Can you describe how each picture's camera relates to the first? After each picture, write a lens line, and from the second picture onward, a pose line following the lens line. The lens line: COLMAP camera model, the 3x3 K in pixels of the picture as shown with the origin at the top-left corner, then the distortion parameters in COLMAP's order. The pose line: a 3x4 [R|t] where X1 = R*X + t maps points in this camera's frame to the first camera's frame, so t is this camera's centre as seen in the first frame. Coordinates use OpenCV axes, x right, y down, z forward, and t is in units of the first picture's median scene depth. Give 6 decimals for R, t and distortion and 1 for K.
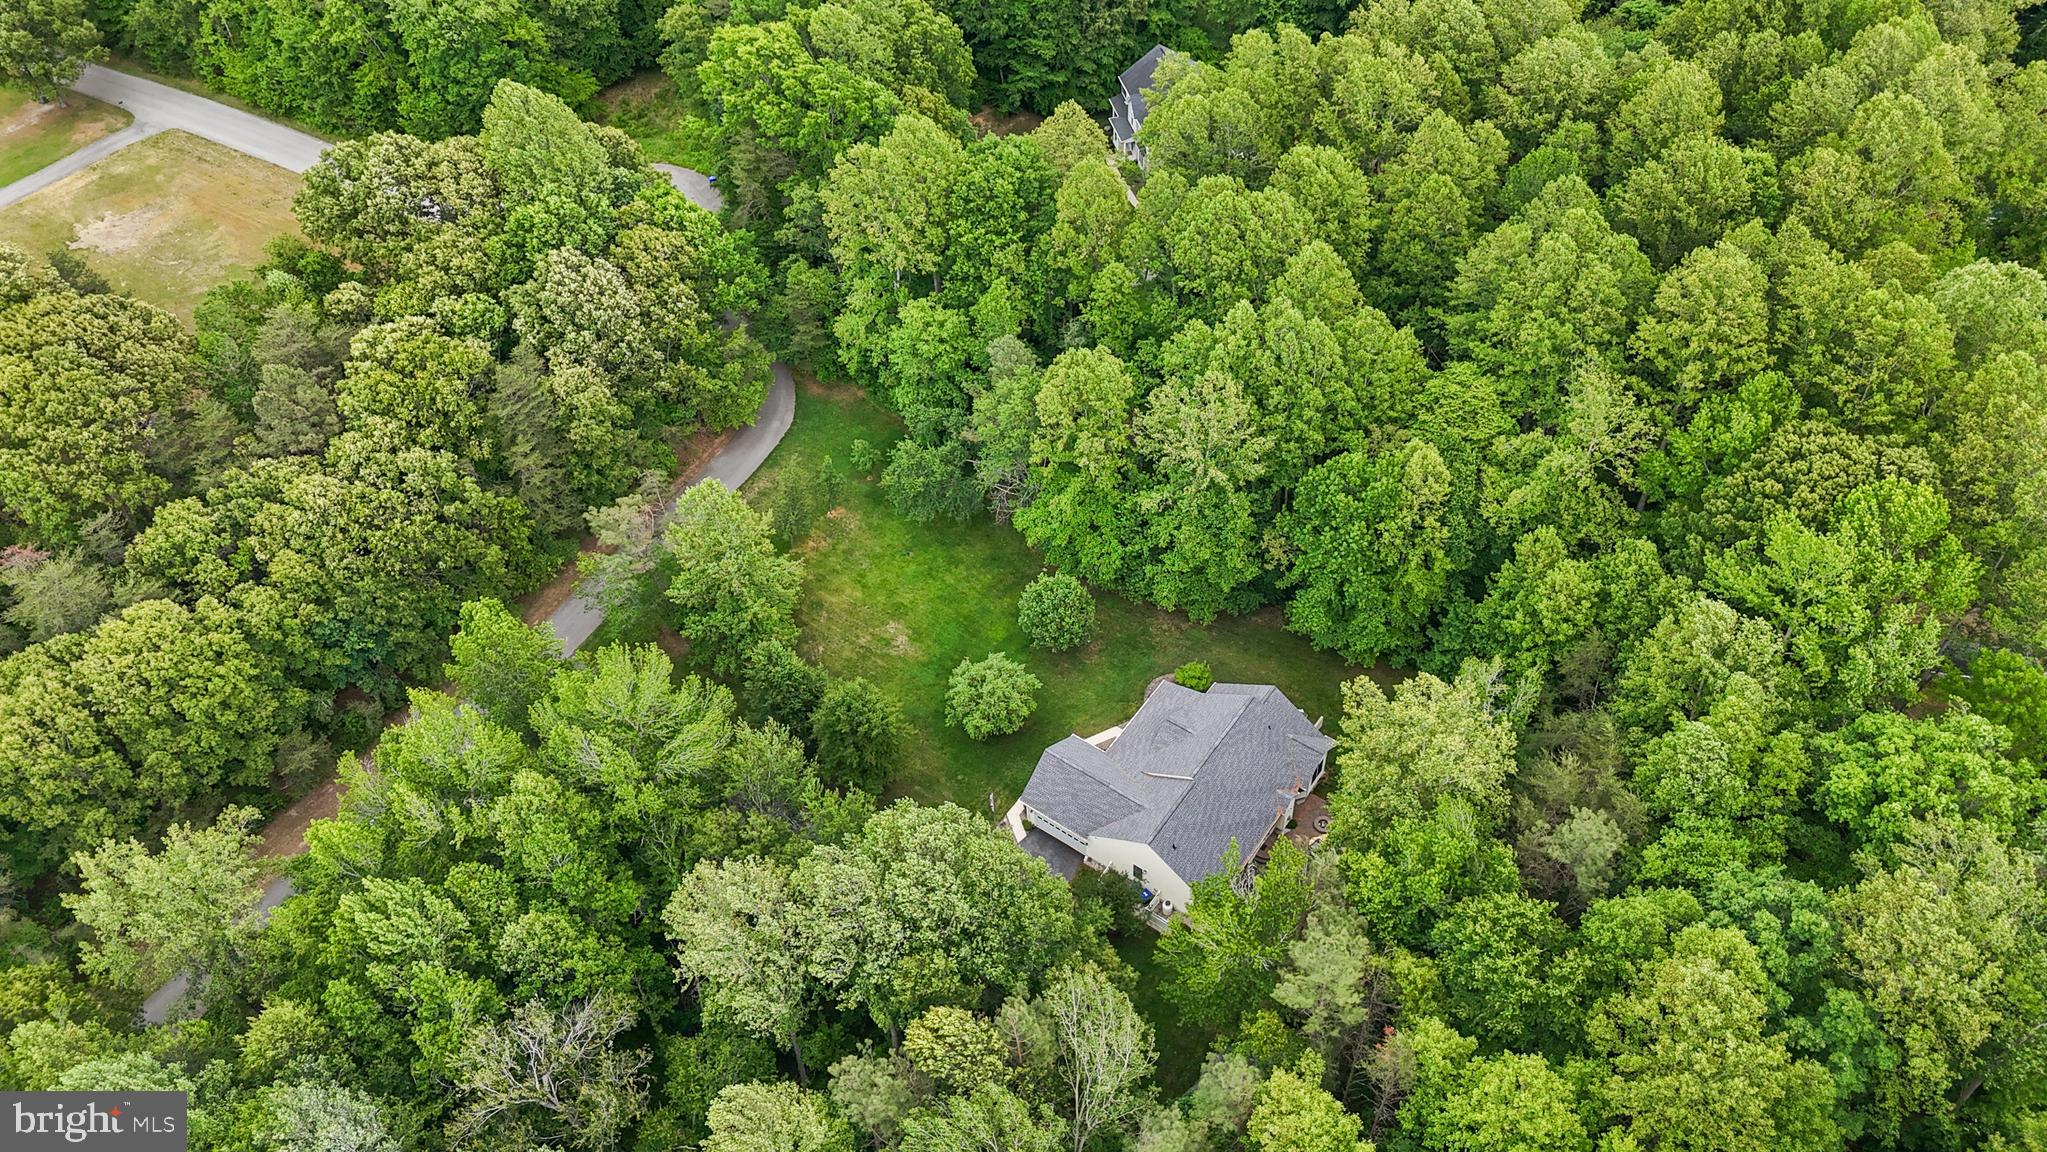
lens RADIAL K [[1547.5, 0, 1023.5], [0, 1547.5, 576.0], [0, 0, 1]] dist [0.084259, -0.072233]
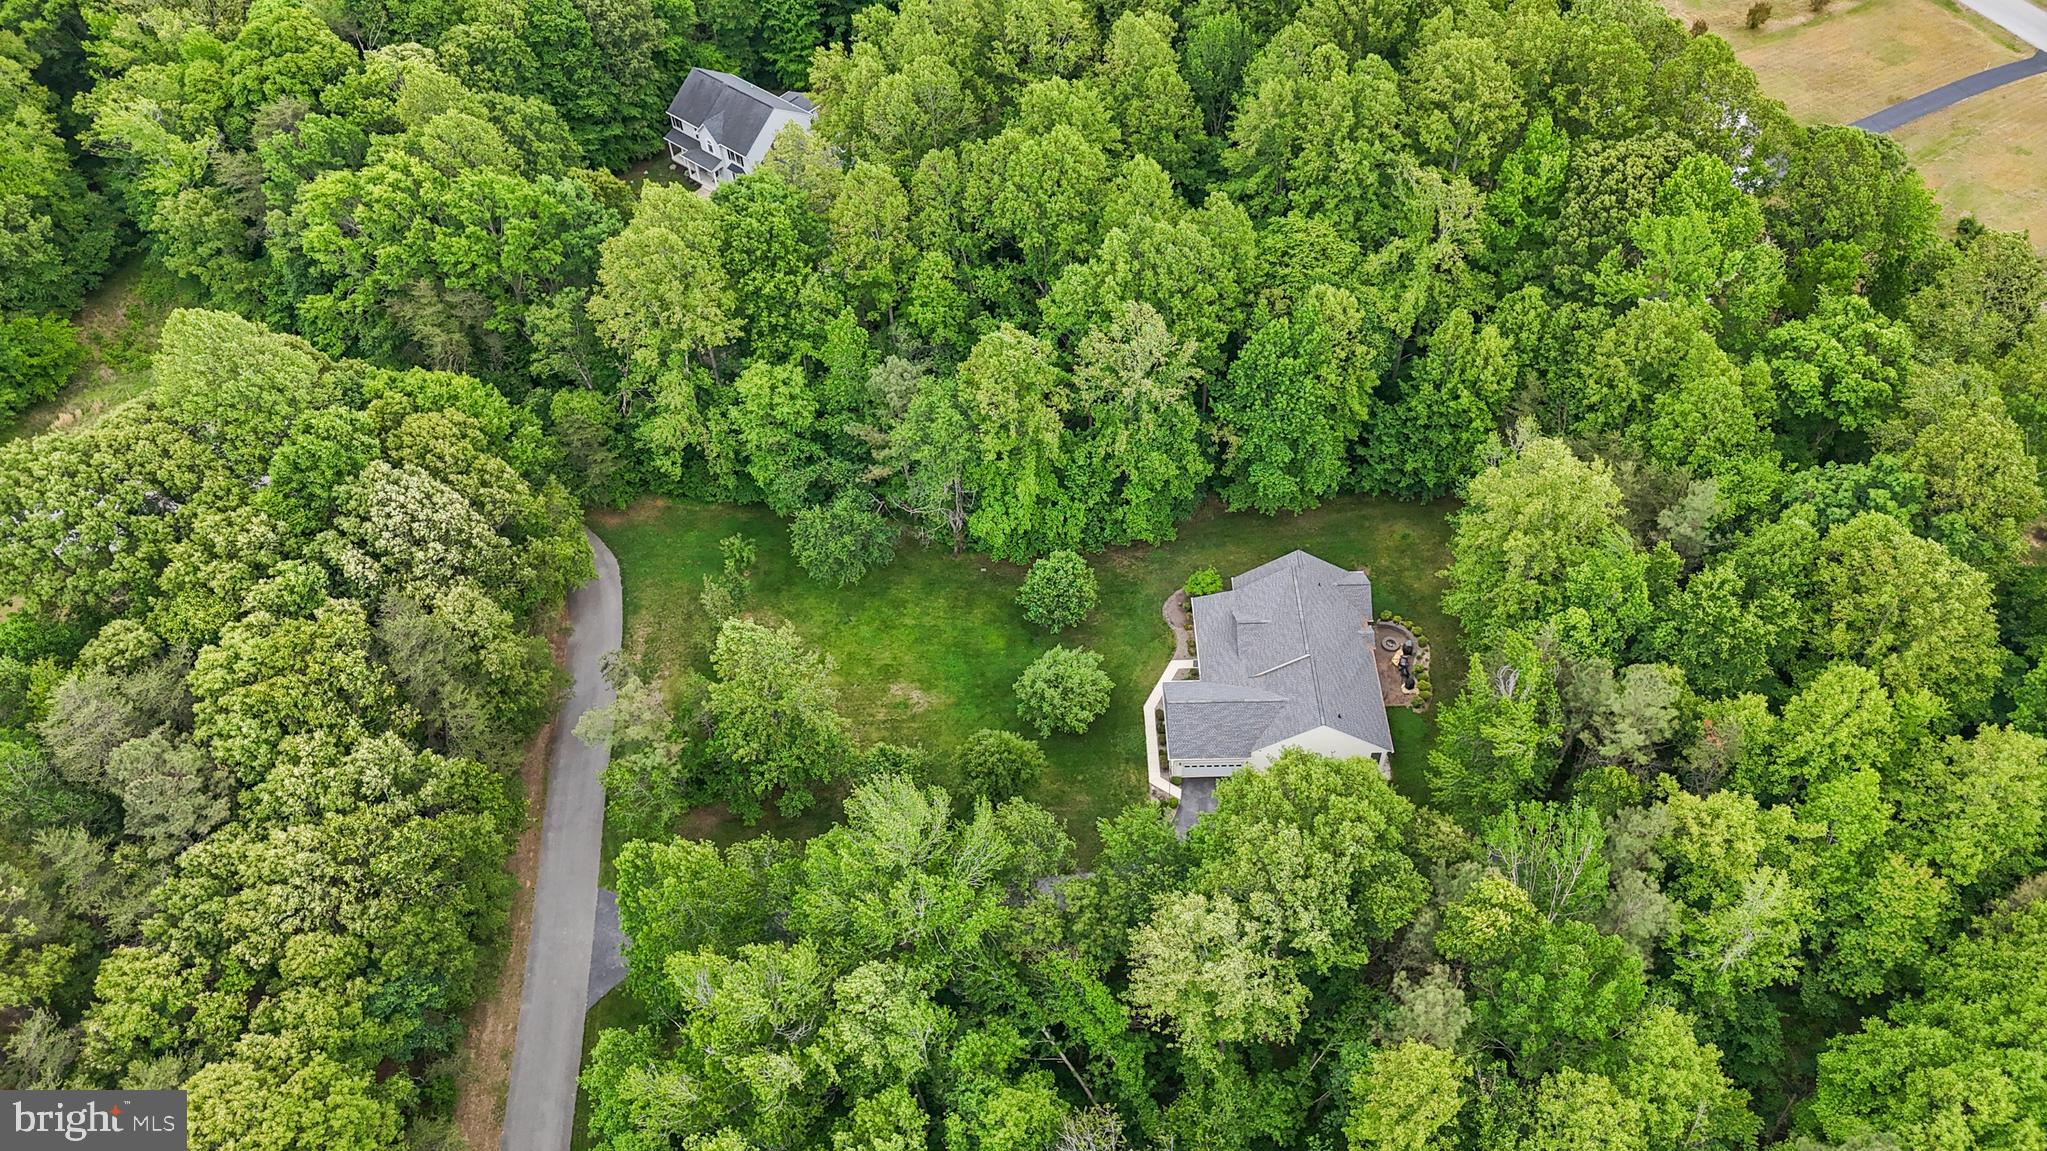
lens RADIAL K [[1547.5, 0, 1023.5], [0, 1547.5, 575.5], [0, 0, 1]] dist [0.084259, -0.072233]
pose [[0.798185, -0.430760, 0.421126, -0.428481], [0.437624, 0.895031, 0.086052, -0.084230], [-0.413989, 0.115609, 0.902911, 0.120897]]
